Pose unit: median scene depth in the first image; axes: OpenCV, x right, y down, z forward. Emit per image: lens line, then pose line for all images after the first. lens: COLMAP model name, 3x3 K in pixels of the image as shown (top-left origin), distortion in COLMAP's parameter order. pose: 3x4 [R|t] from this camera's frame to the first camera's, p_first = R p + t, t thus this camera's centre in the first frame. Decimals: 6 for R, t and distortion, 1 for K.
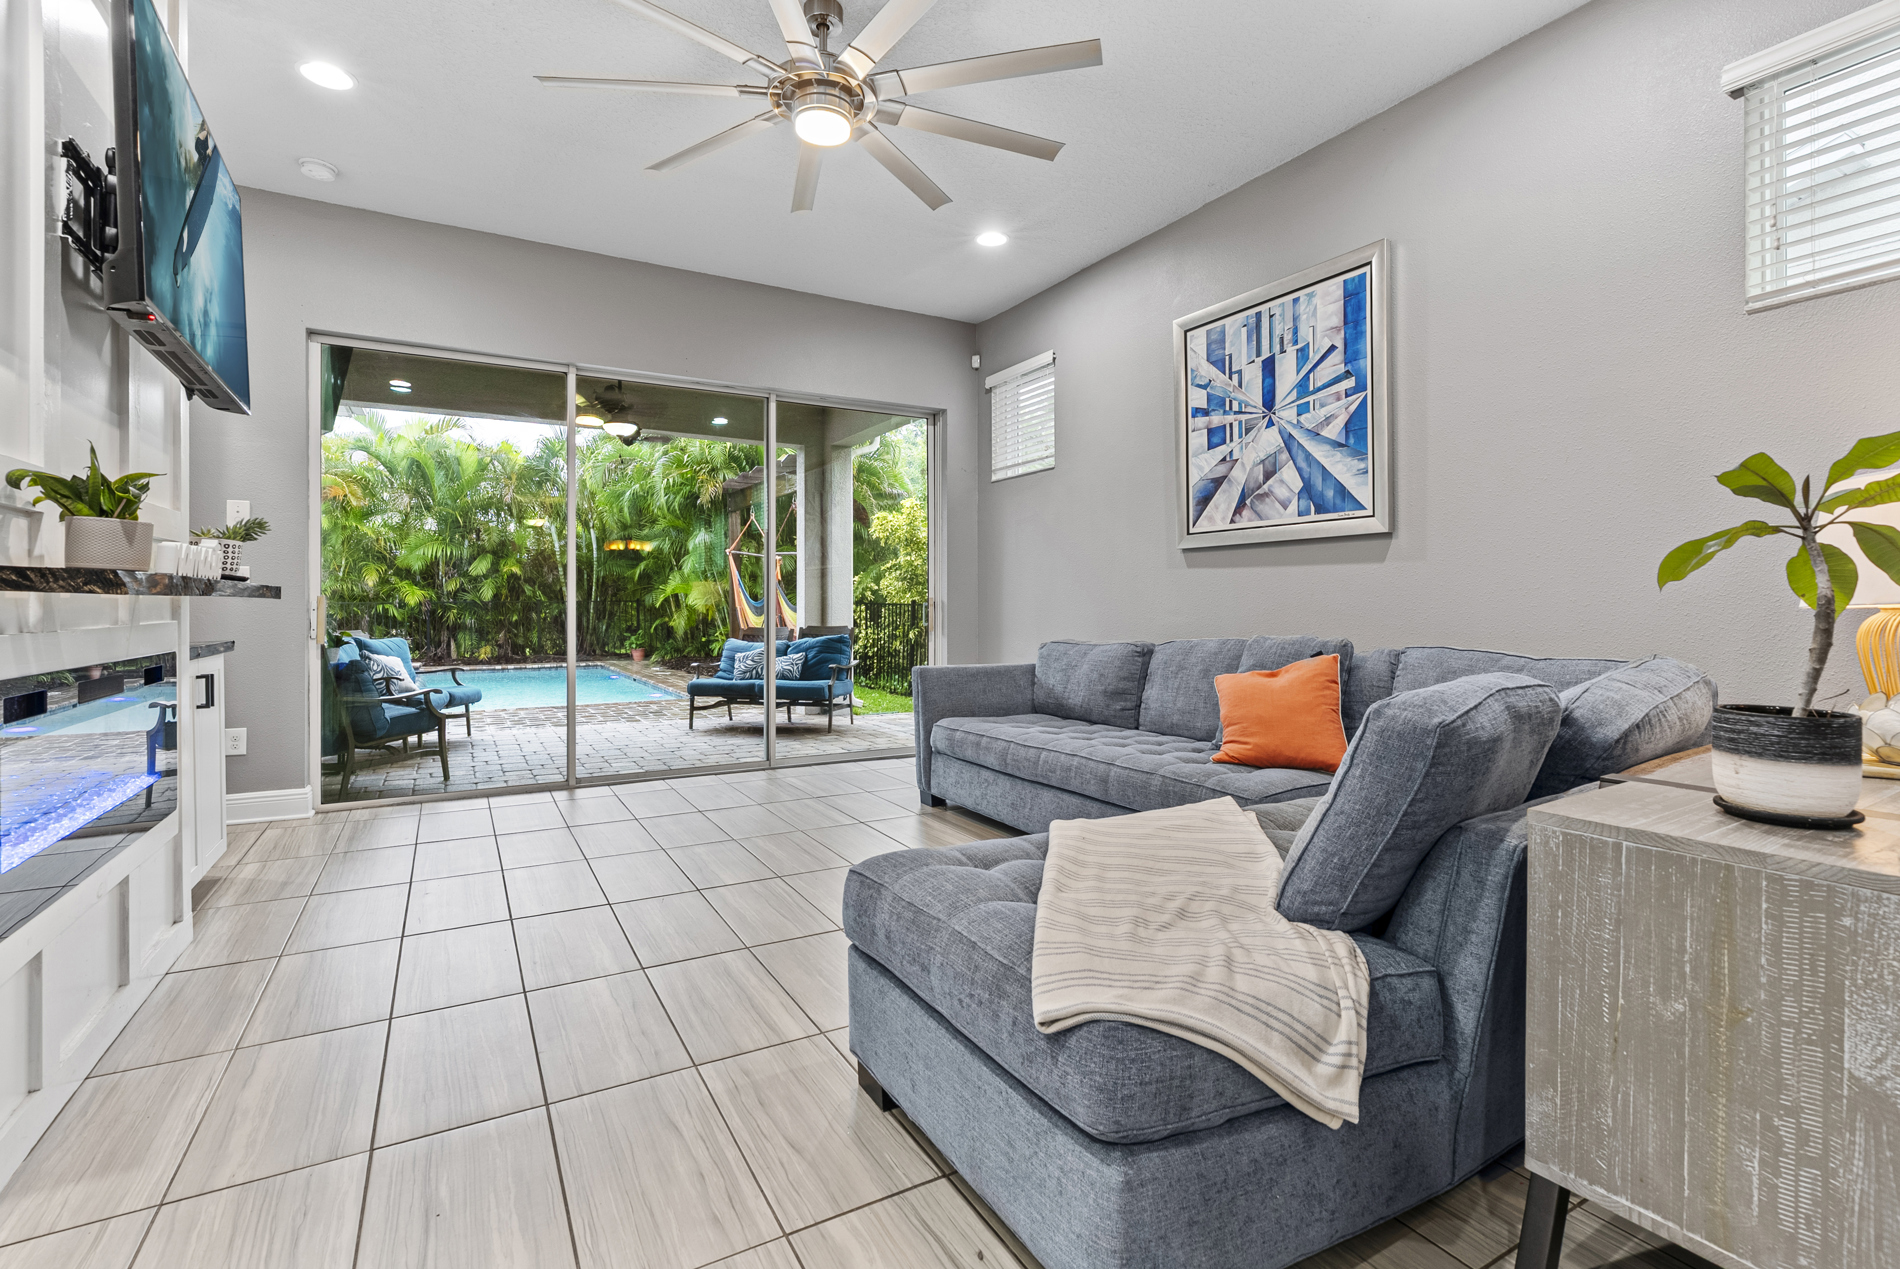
lens RADIAL K [[878.7, 0, 948.7], [0, 878.7, 594.4], [0, 0, 1]] dist [0.000015, 0.000671]
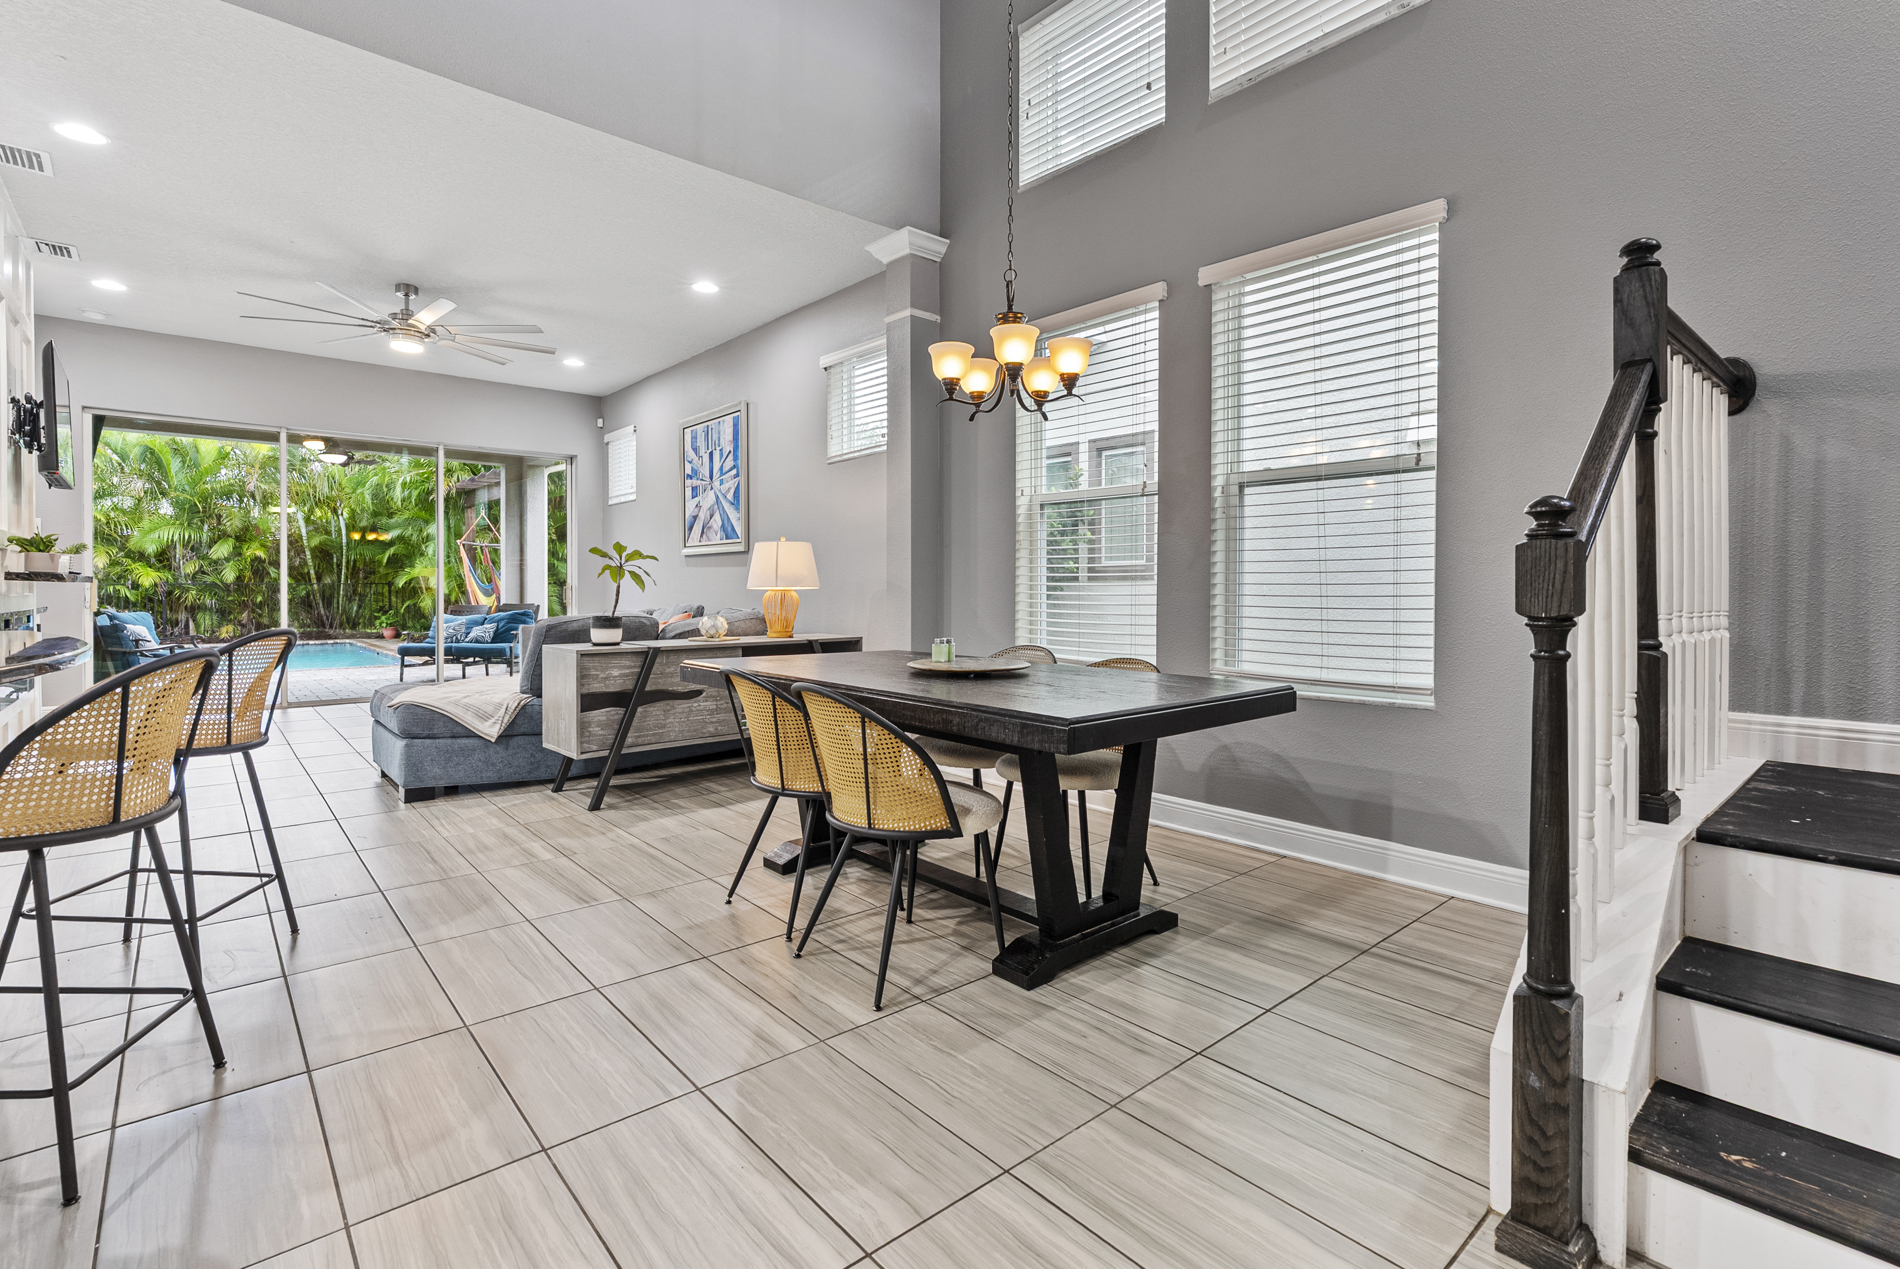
lens RADIAL K [[878.7, 0, 948.7], [0, 878.7, 594.4], [0, 0, 1]] dist [0.000015, 0.000671]
pose [[0.980491, 0.002982, 0.196541, 0.468587], [-0.006514, 0.999829, 0.017327, -0.009885], [-0.196455, -0.018269, 0.980343, -0.835393]]
